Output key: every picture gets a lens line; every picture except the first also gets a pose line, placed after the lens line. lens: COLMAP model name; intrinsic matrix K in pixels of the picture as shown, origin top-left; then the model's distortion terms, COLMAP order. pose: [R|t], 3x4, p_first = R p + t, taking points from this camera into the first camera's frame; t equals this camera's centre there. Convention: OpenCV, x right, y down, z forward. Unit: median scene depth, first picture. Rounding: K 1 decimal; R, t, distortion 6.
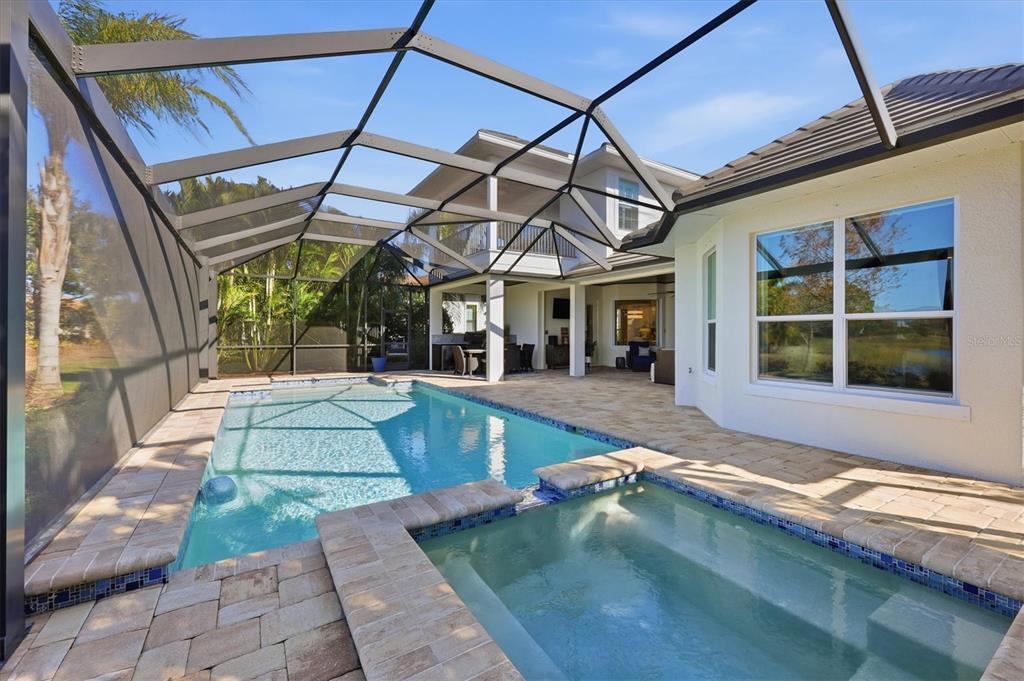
lens RADIAL K [[416.3, 0, 517.2], [0, 416.3, 335.1], [0, 0, 1]] dist [0.003995, 0.000349]
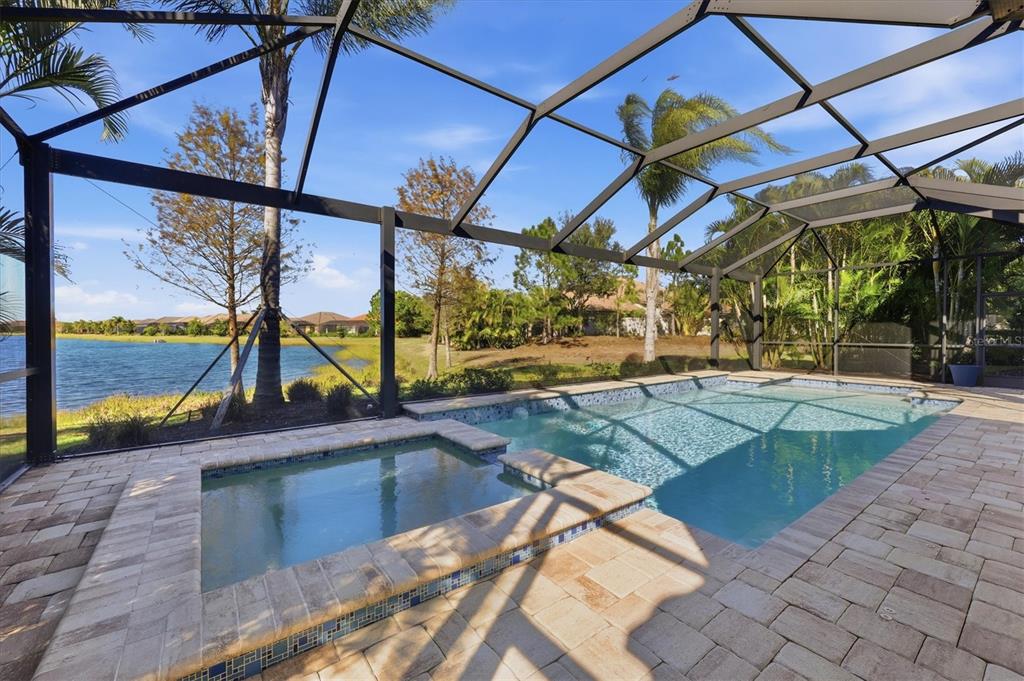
lens RADIAL K [[416.3, 0, 520.0], [0, 416.3, 337.1], [0, 0, 1]] dist [0.003995, 0.000349]
pose [[0.087382, 0.014598, -0.996068, 0.670516], [-0.003273, 0.999891, 0.014367, 0.001857], [0.996170, 0.002004, 0.087420, 0.494713]]
